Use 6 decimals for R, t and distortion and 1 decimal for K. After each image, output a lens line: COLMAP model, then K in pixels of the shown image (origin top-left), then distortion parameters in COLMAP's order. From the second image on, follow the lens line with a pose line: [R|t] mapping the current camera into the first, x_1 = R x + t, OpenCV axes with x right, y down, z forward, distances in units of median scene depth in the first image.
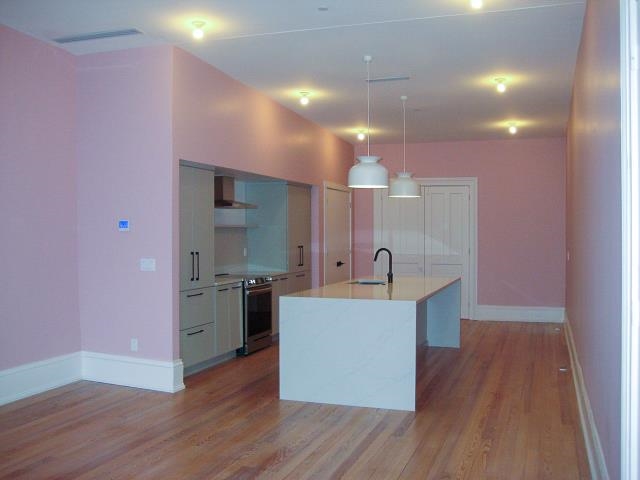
lens RADIAL K [[666.8, 0, 320.0], [0, 666.8, 240.0], [0, 0, 1]] dist [-0.176566, 0.243191]
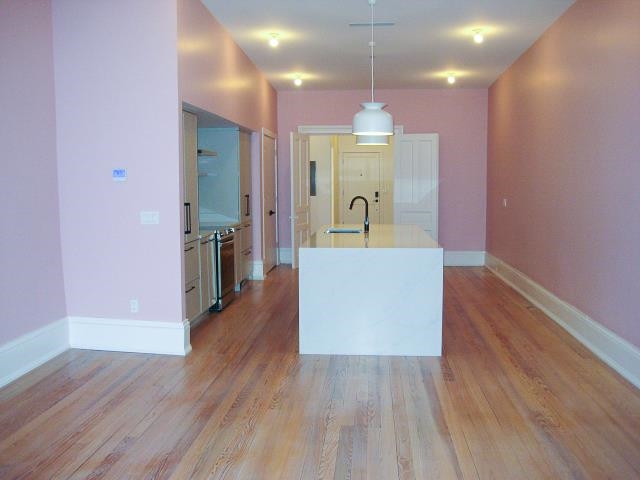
lens RADIAL K [[666.8, 0, 320.0], [0, 666.8, 240.0], [0, 0, 1]] dist [-0.176566, 0.243191]
pose [[0.968644, -0.027497, 0.246927, -0.250539], [0.008258, 0.996871, 0.078613, -0.001305], [-0.248316, -0.074109, 0.965840, 0.062004]]
